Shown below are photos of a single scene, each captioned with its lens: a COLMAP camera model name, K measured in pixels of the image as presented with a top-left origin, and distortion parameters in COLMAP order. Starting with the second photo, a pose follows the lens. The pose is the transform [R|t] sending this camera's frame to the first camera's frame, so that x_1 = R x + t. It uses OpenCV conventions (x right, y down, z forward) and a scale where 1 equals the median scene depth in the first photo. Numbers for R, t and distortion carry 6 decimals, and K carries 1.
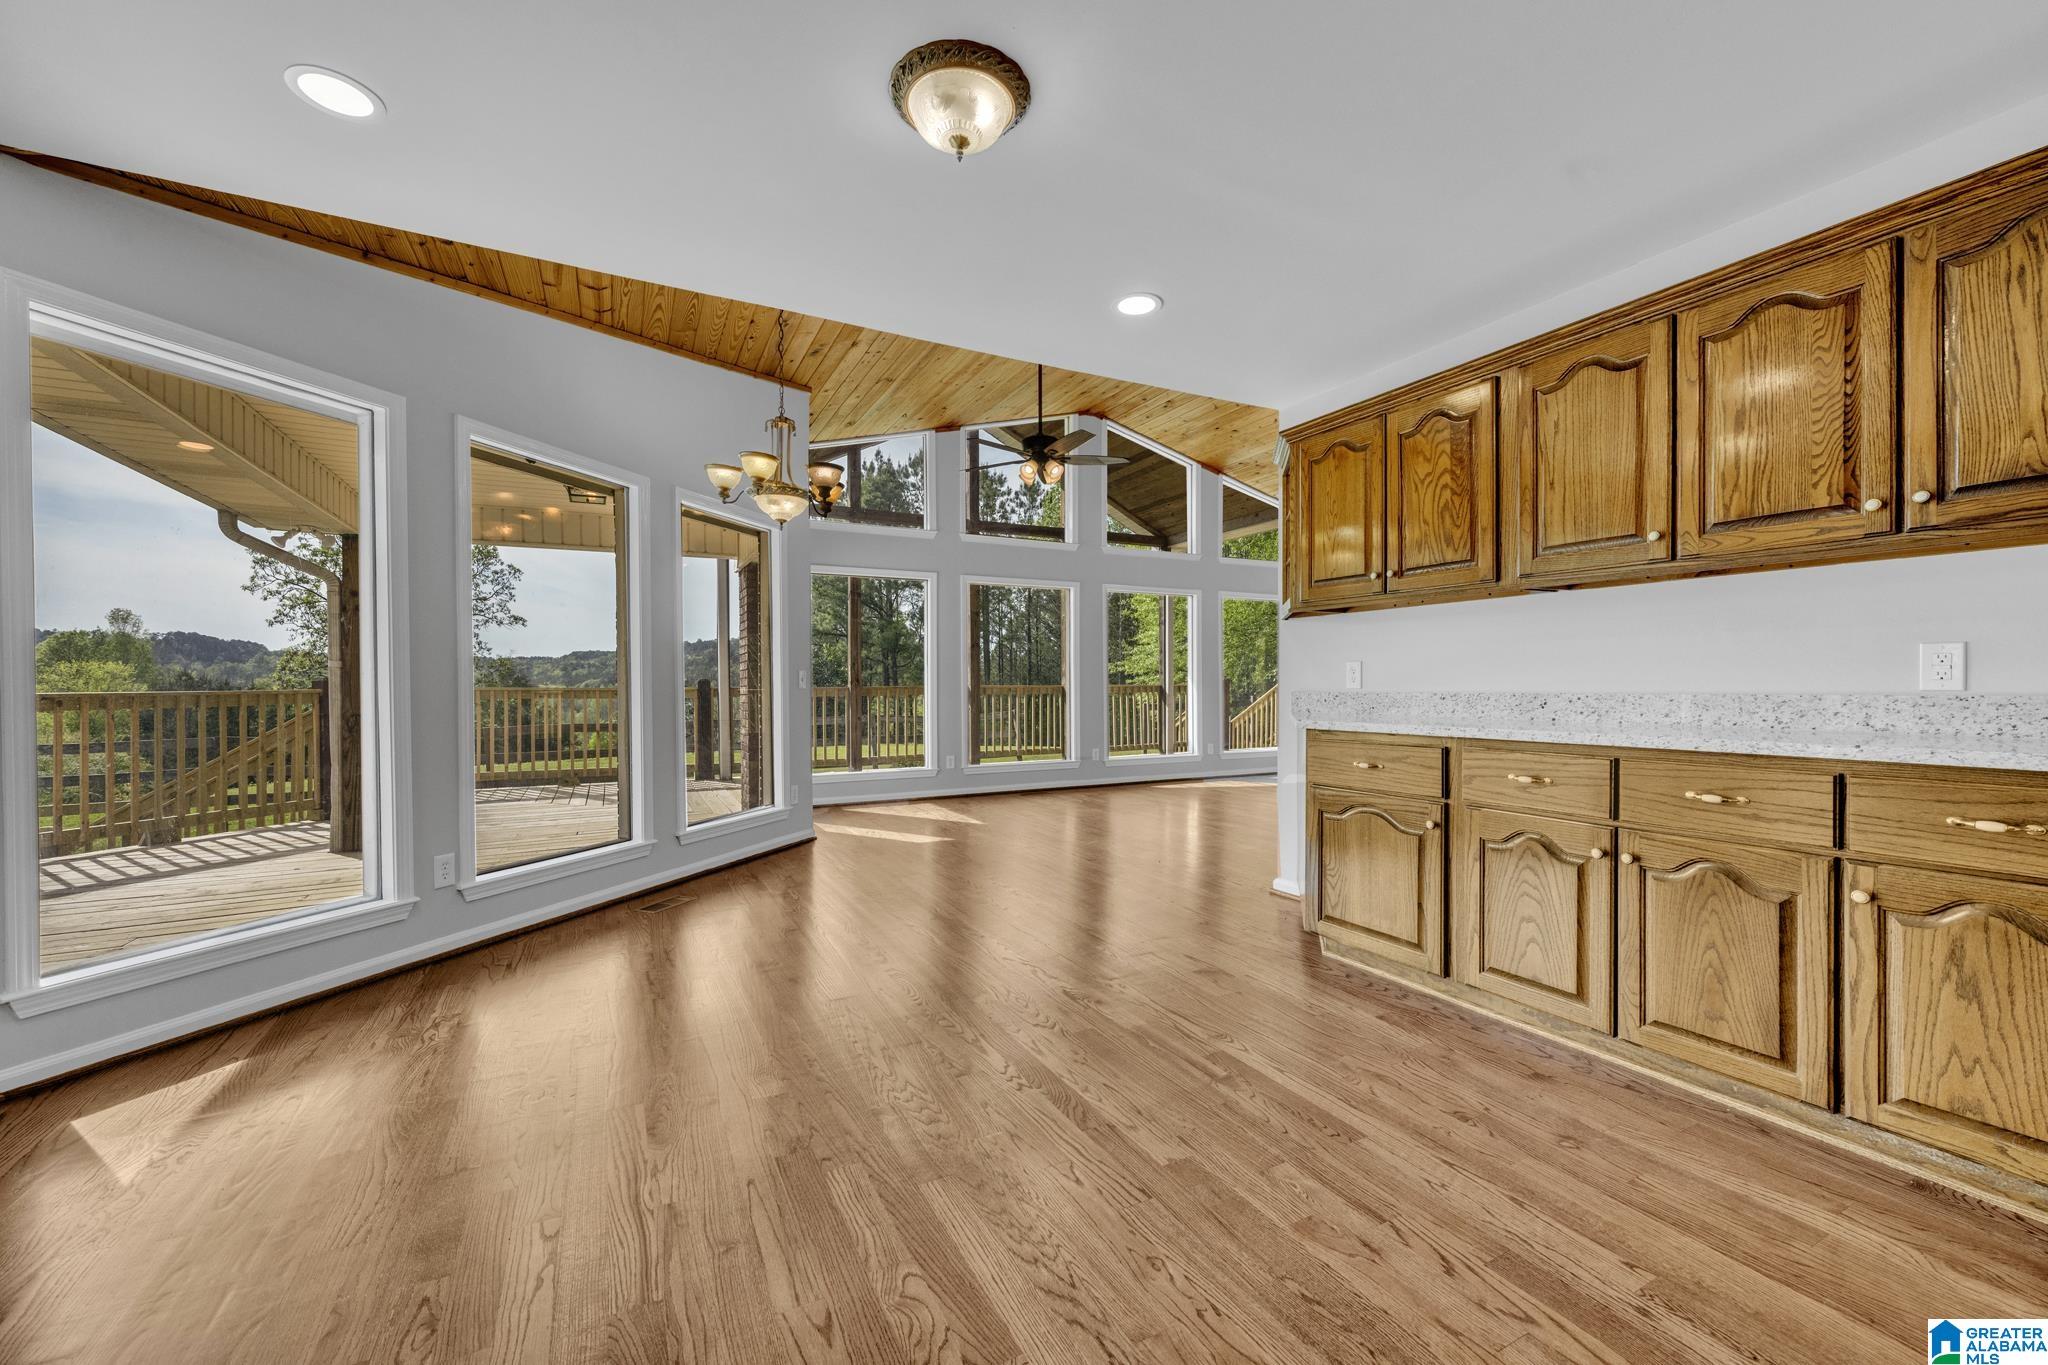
lens RADIAL K [[807.7, 0, 1025.2], [0, 807.7, 691.3], [0, 0, 1]] dist [0.000448, -0.000594]
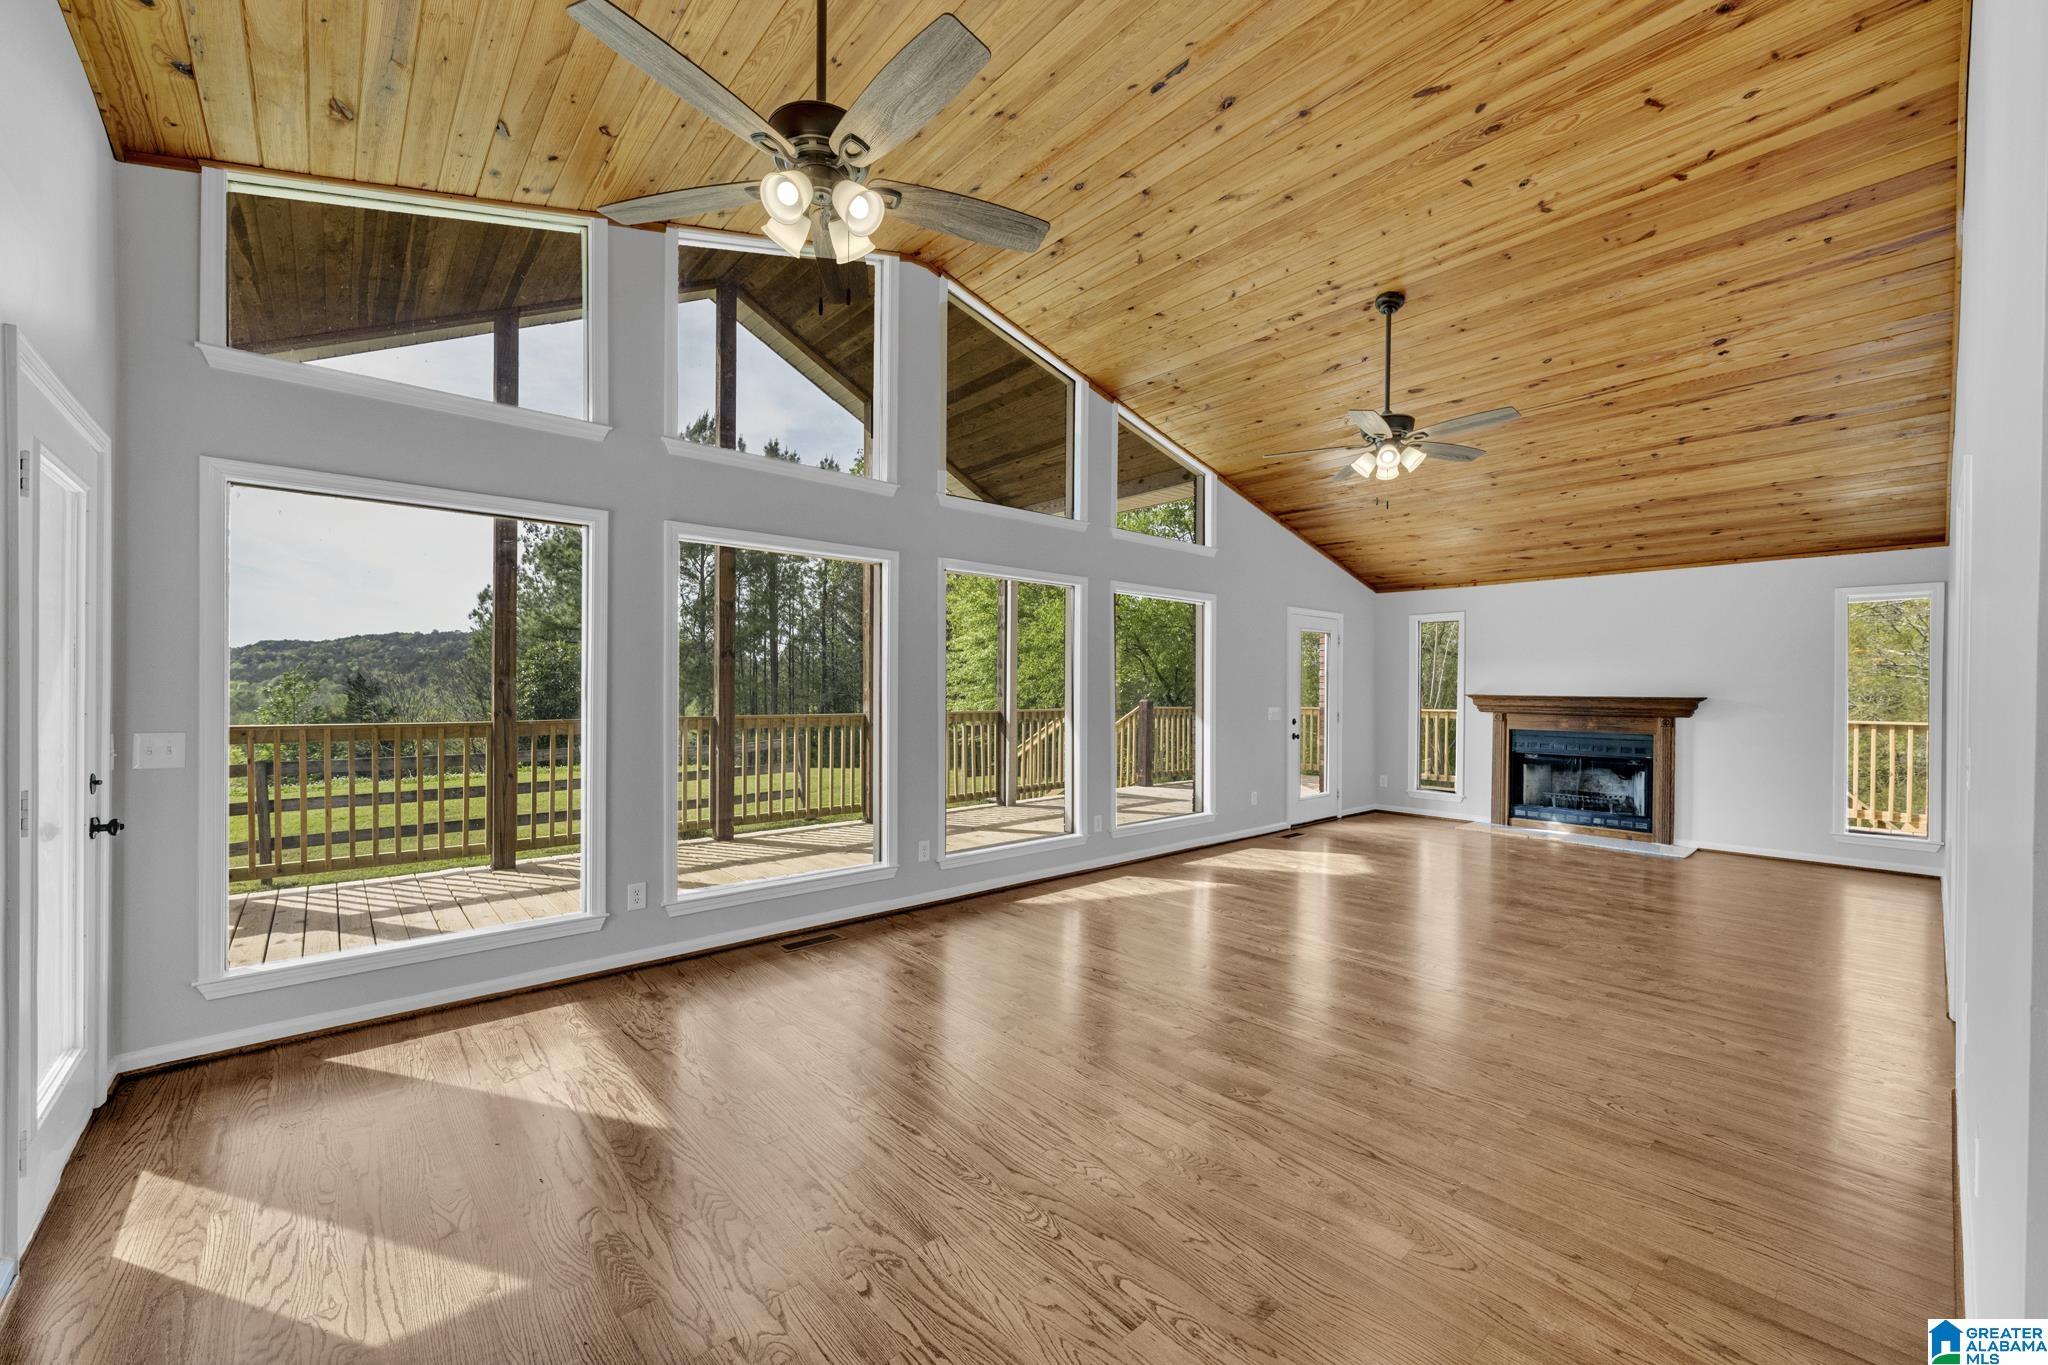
lens RADIAL K [[807.7, 0, 1025.2], [0, 807.7, 691.3], [0, 0, 1]] dist [0.000448, -0.000594]
pose [[0.969706, 0.009376, 0.244095, 0.030442], [-0.008684, 0.999955, -0.003910, -0.067861], [-0.244120, 0.001672, 0.969743, 0.820102]]
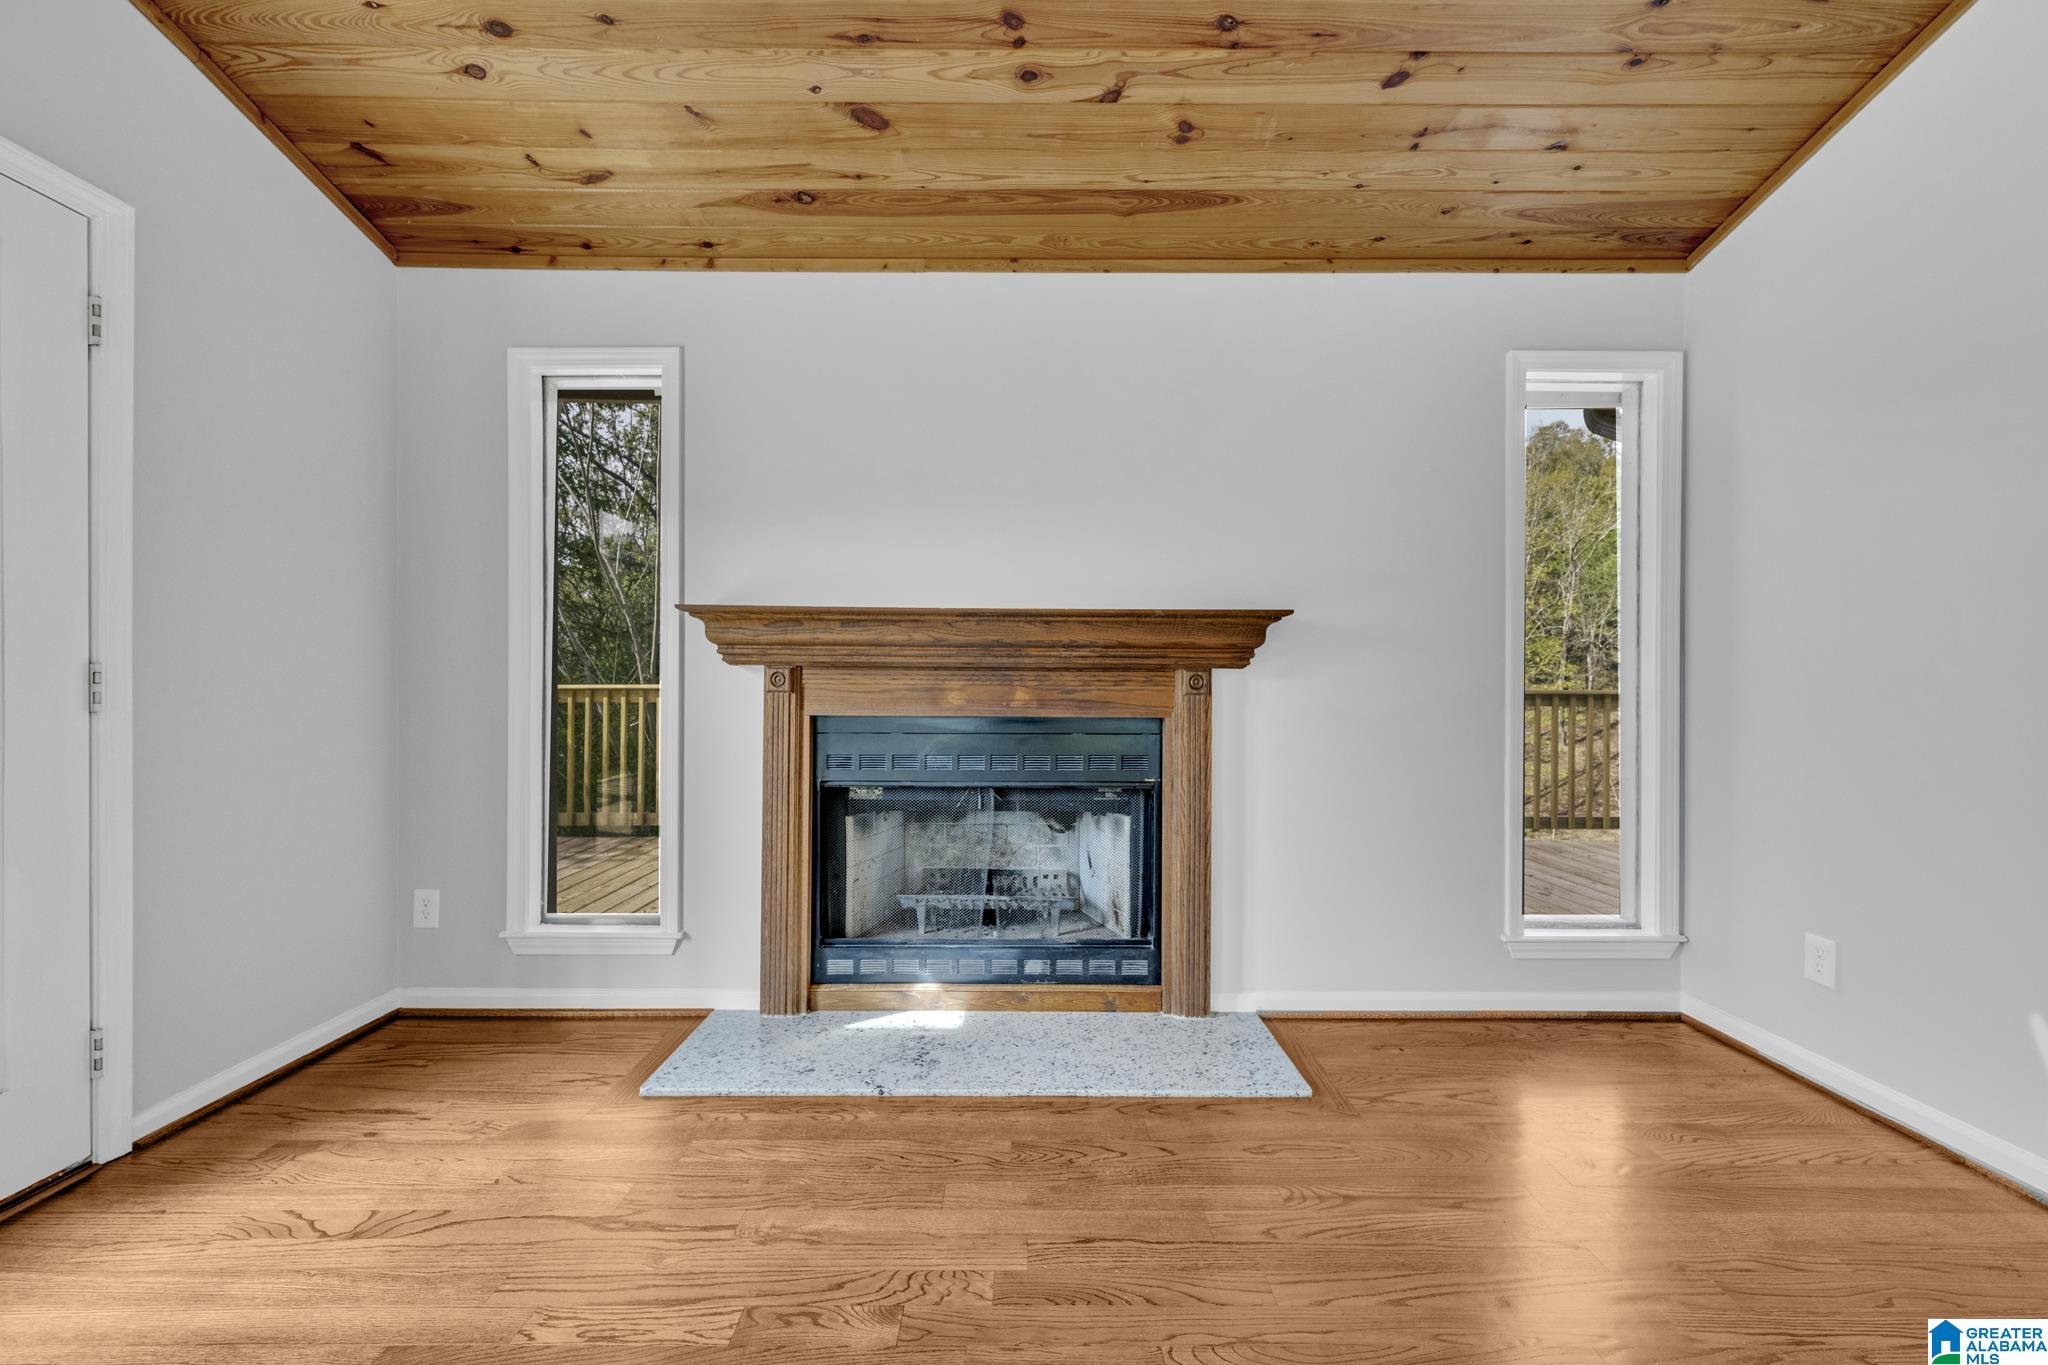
lens RADIAL K [[807.7, 0, 1025.2], [0, 807.7, 691.3], [0, 0, 1]] dist [0.000448, -0.000594]
pose [[0.462127, 0.003070, 0.886808, 1.089264], [0.001023, 0.999991, -0.003996, -0.014396], [-0.886813, 0.002754, 0.462120, 1.913753]]
